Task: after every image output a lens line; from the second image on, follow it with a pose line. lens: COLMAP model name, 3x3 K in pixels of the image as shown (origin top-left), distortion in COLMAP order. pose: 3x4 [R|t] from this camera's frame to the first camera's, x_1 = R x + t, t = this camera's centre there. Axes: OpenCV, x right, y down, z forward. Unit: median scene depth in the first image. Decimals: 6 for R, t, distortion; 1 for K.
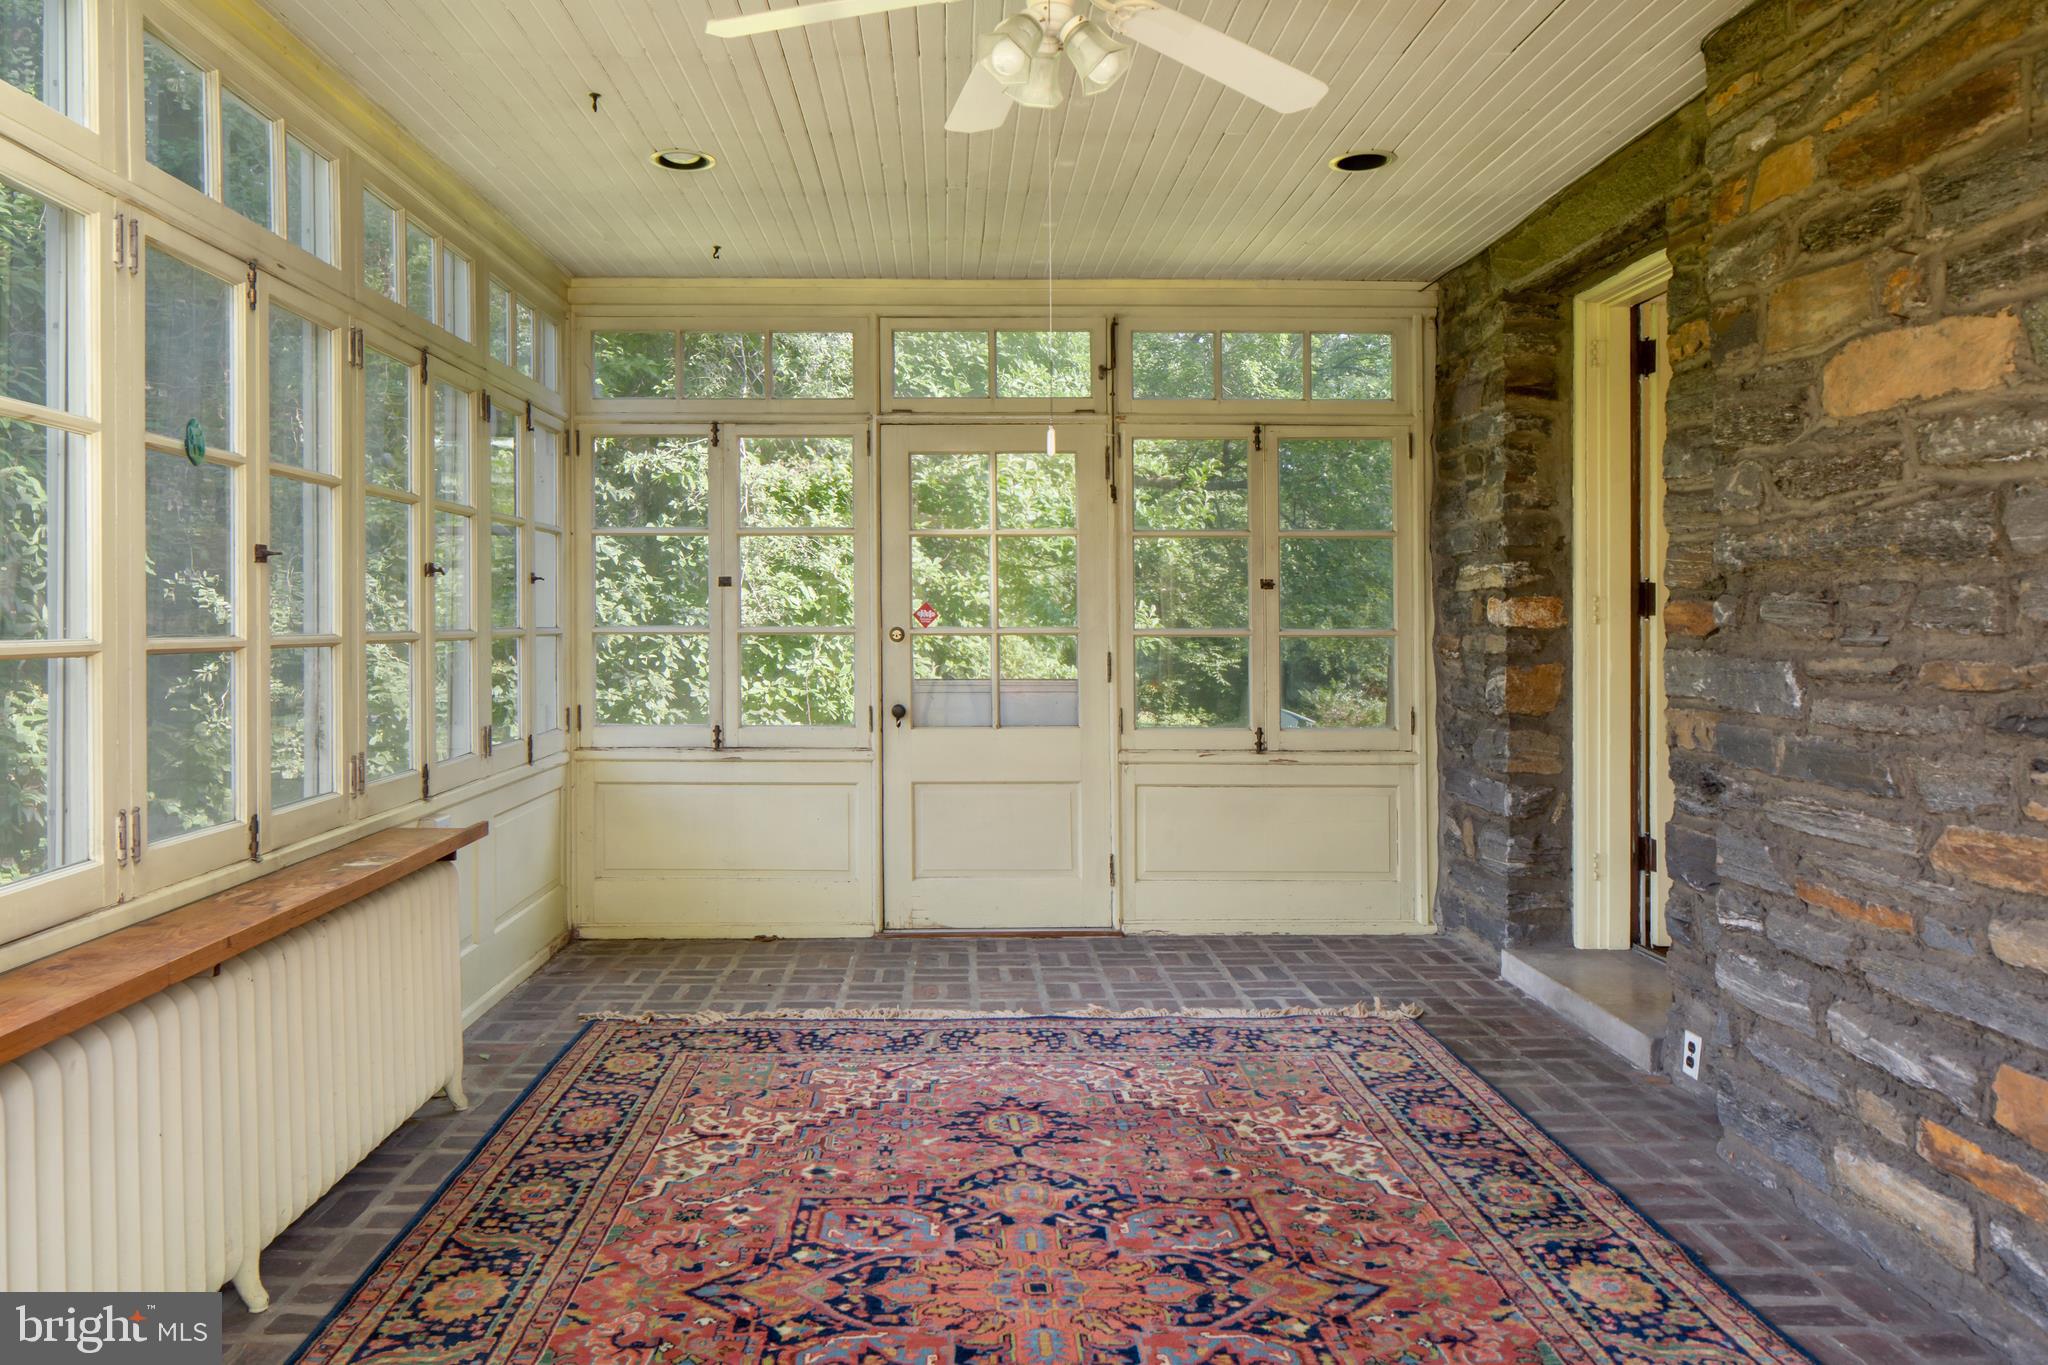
lens RADIAL K [[1421.3, 0, 1018.4], [0, 1421.3, 612.8], [0, 0, 1]] dist [-0.004564, 0.002169]
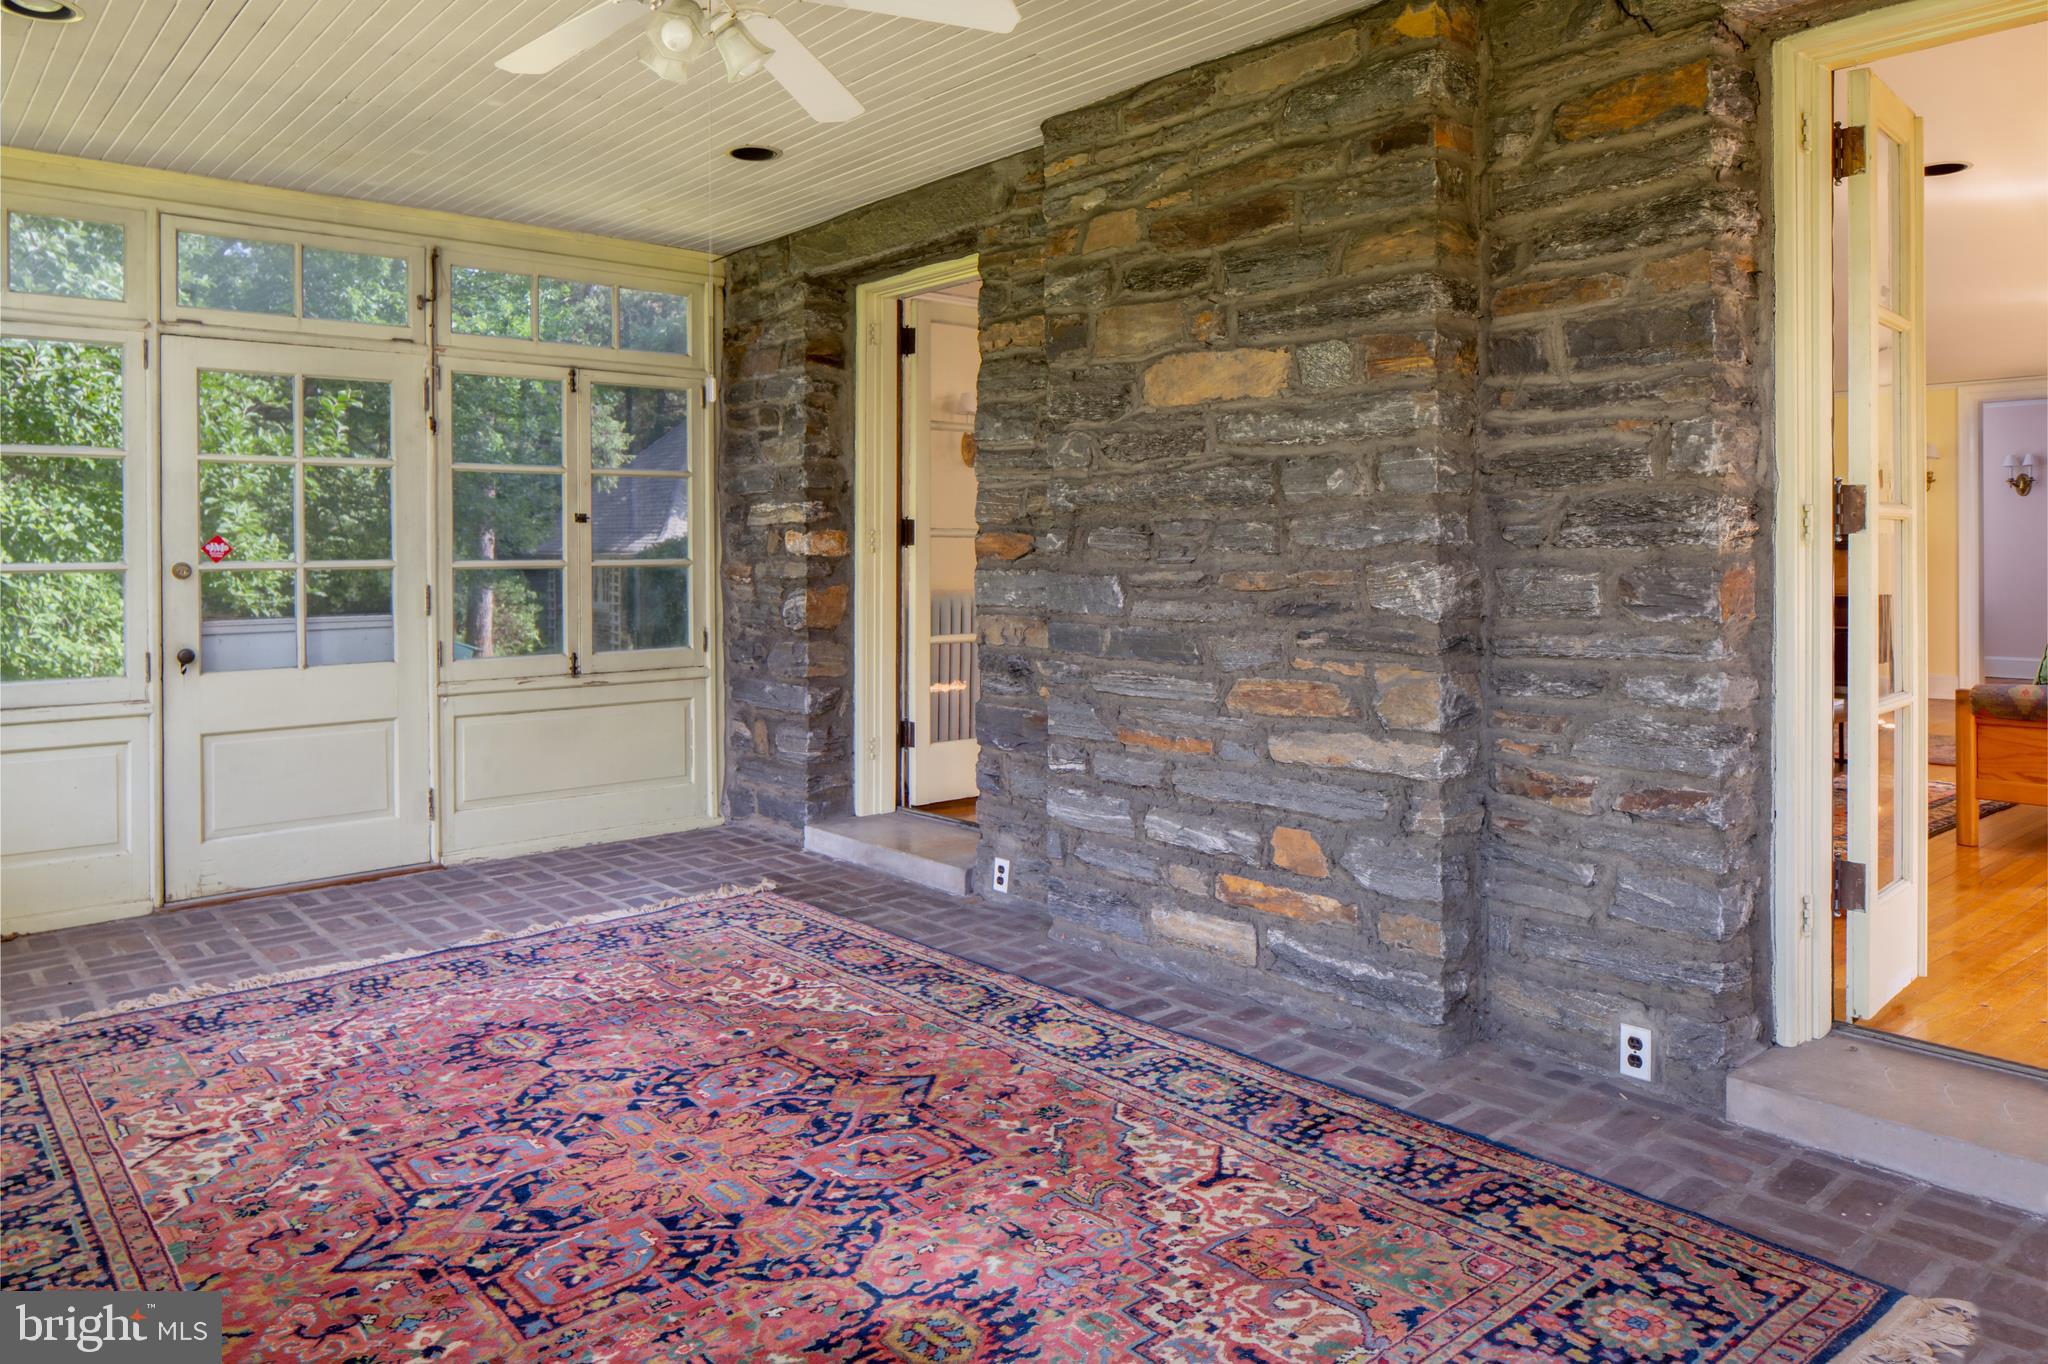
lens RADIAL K [[1330.9, 0, 1024.5], [0, 1330.9, 550.4], [0, 0, 1]] dist [-0.003142, 0.001782]
pose [[0.771711, -0.006593, 0.635939, -0.362017], [0.005086, 0.999978, 0.004195, 0.002986], [-0.635952, -0.000003, 0.771728, 0.030332]]
